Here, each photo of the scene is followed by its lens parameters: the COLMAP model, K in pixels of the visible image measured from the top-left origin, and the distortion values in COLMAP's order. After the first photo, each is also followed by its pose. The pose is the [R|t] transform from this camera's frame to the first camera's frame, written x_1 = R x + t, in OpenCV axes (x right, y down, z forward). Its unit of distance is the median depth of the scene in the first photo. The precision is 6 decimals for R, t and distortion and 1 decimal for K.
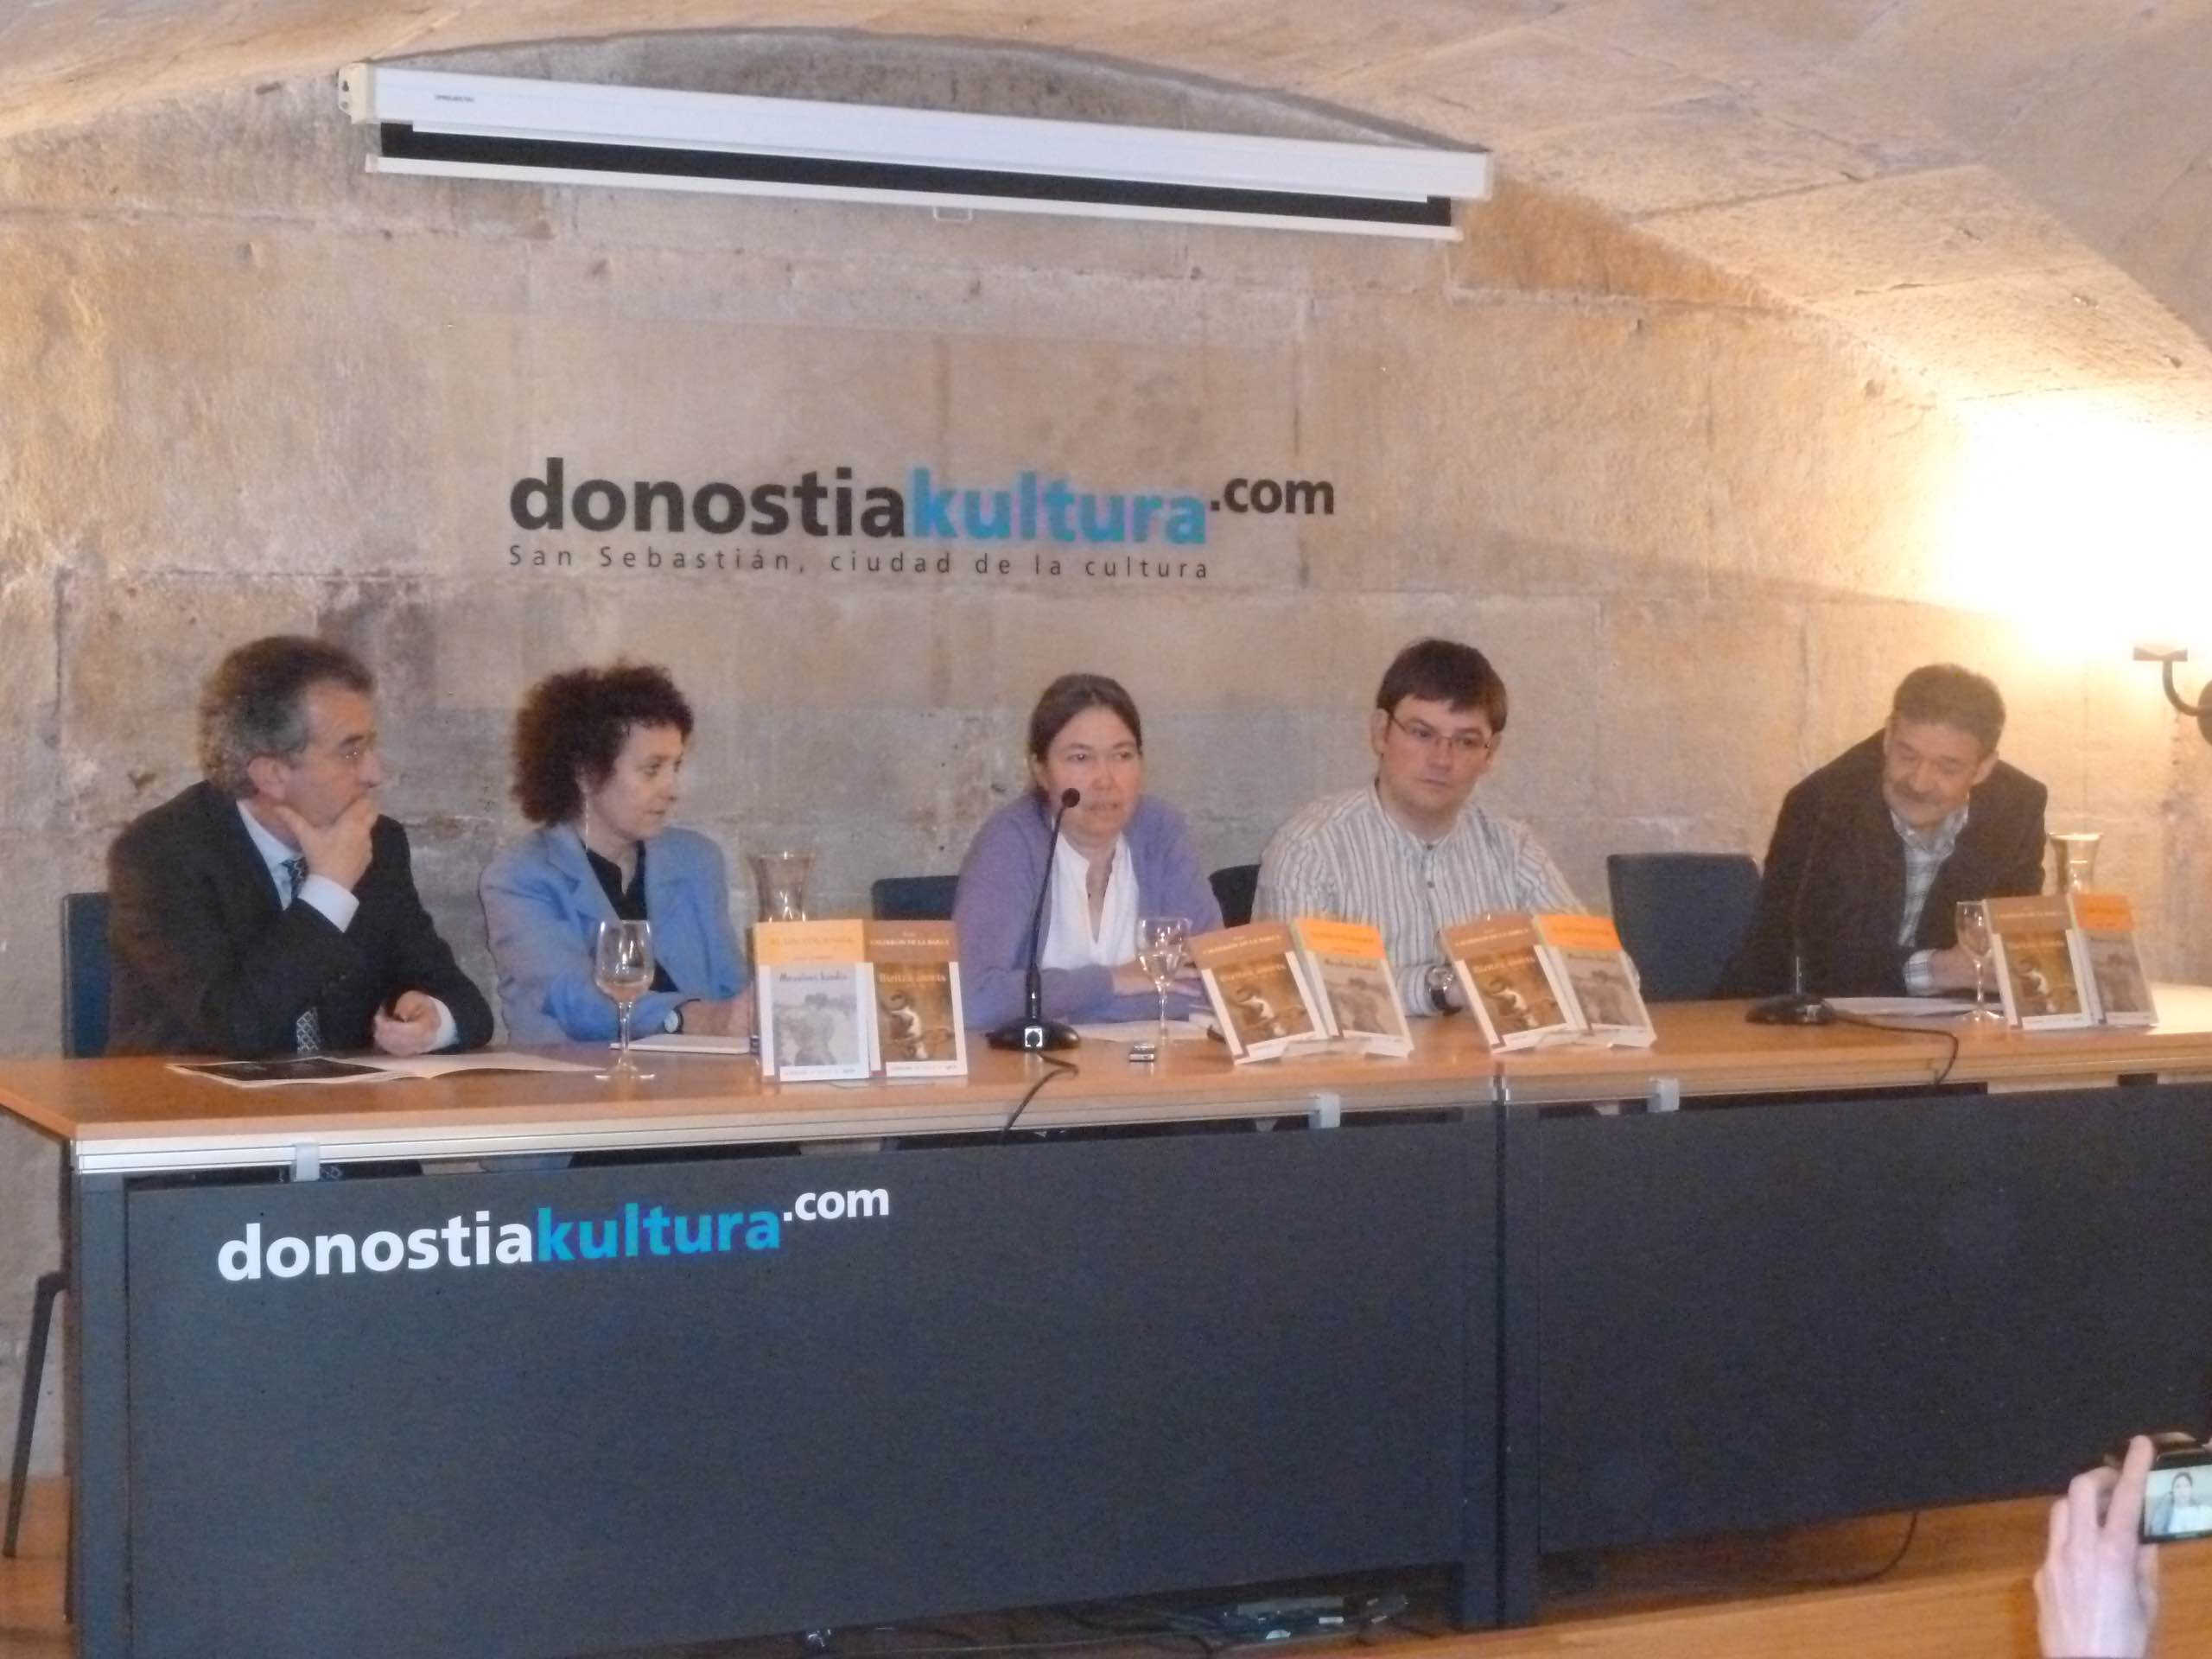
lens RADIAL K [[3921.1, 0, 1168.3], [0, 3921.1, 828.2], [0, 0, 1]] dist [0.021166, -0.195726]
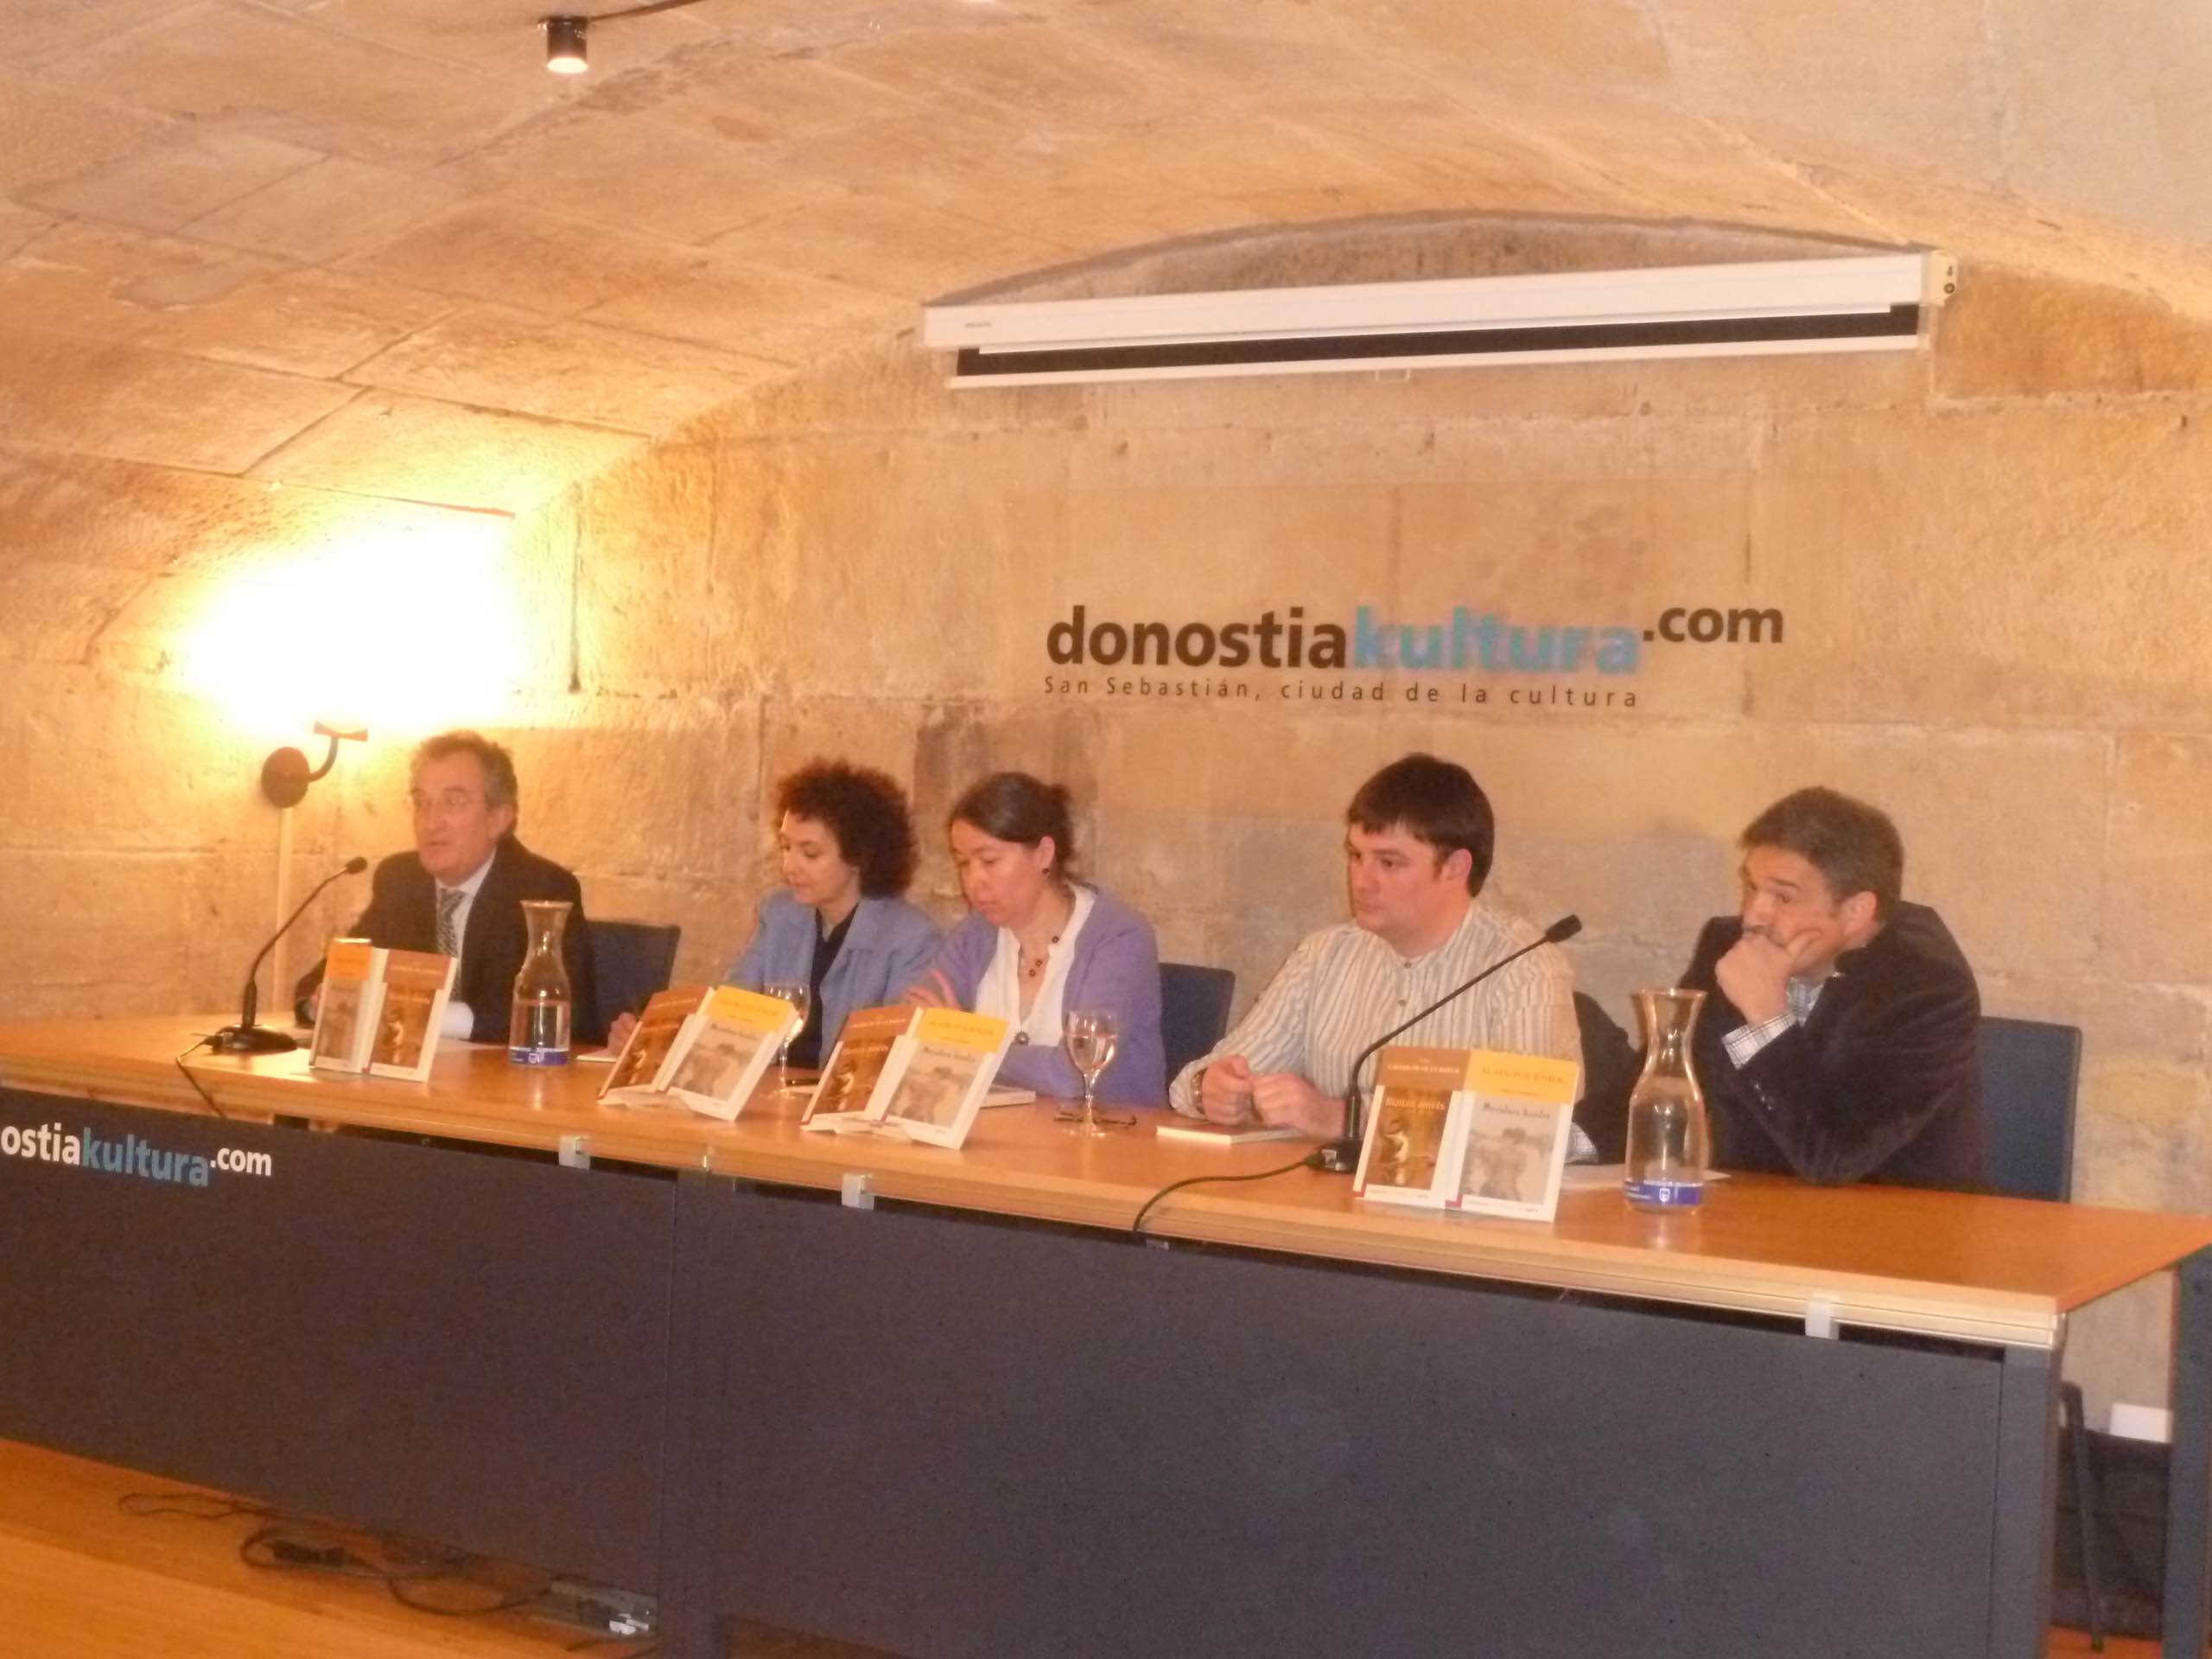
lens RADIAL K [[2916.6, 0, 1096.7], [0, 2916.6, 851.5], [0, 0, 1]] dist [-0.003059, -0.032747]
pose [[0.533507, 0.037274, -0.844974, 0.626127], [-0.070923, 0.997482, -0.000778, -0.017209], [0.842817, 0.060343, 0.534807, 0.522549]]
